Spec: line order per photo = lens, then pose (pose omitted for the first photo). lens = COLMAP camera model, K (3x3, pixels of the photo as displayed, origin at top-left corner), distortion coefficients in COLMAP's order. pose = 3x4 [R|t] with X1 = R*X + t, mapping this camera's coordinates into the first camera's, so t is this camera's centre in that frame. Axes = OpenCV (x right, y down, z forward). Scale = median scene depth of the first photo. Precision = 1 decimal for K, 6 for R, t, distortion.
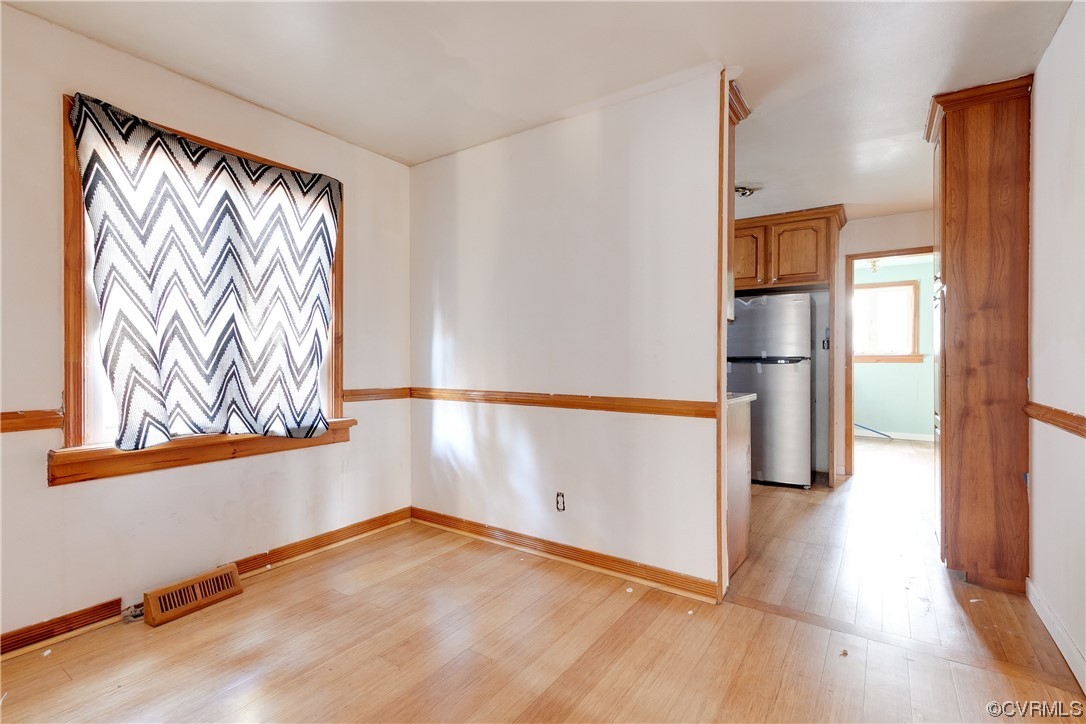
lens RADIAL K [[498.0, 0, 563.5], [0, 498.0, 363.3], [0, 0, 1]] dist [0.005542, -0.000523]
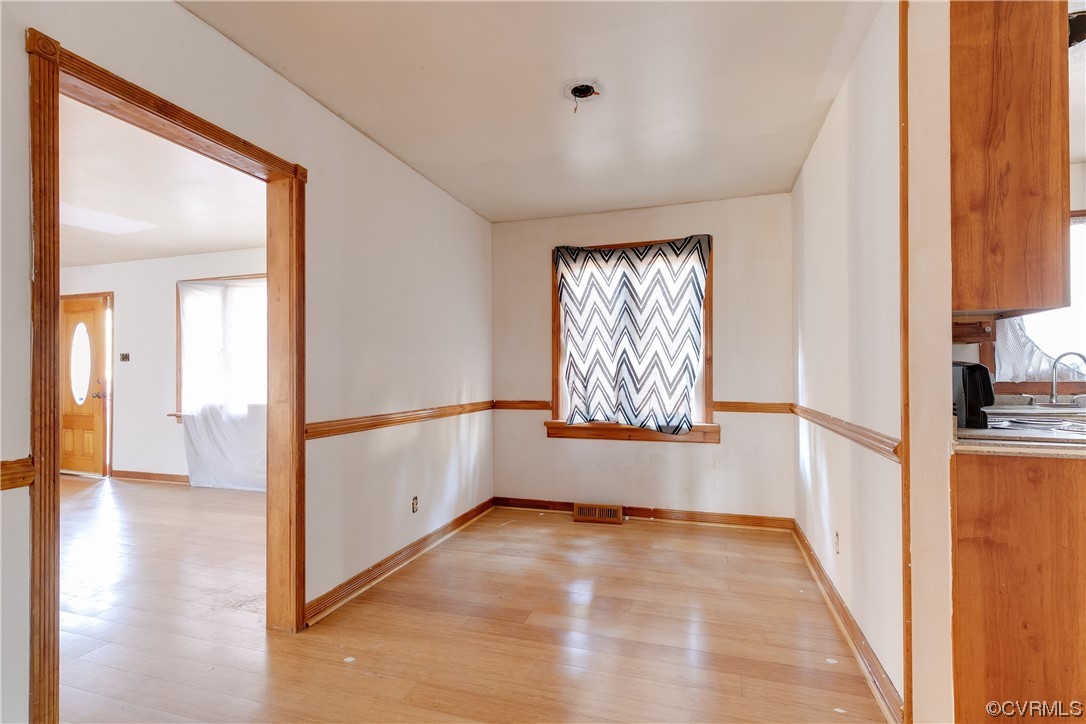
lens RADIAL K [[498.0, 0, 548.8], [0, 498.0, 368.2], [0, 0, 1]] dist [0.005542, -0.000523]
pose [[0.292803, -0.010148, -0.956119, 0.694076], [-0.002212, 0.999934, -0.011290, -0.015610], [0.956170, 0.005421, 0.292761, 0.273203]]
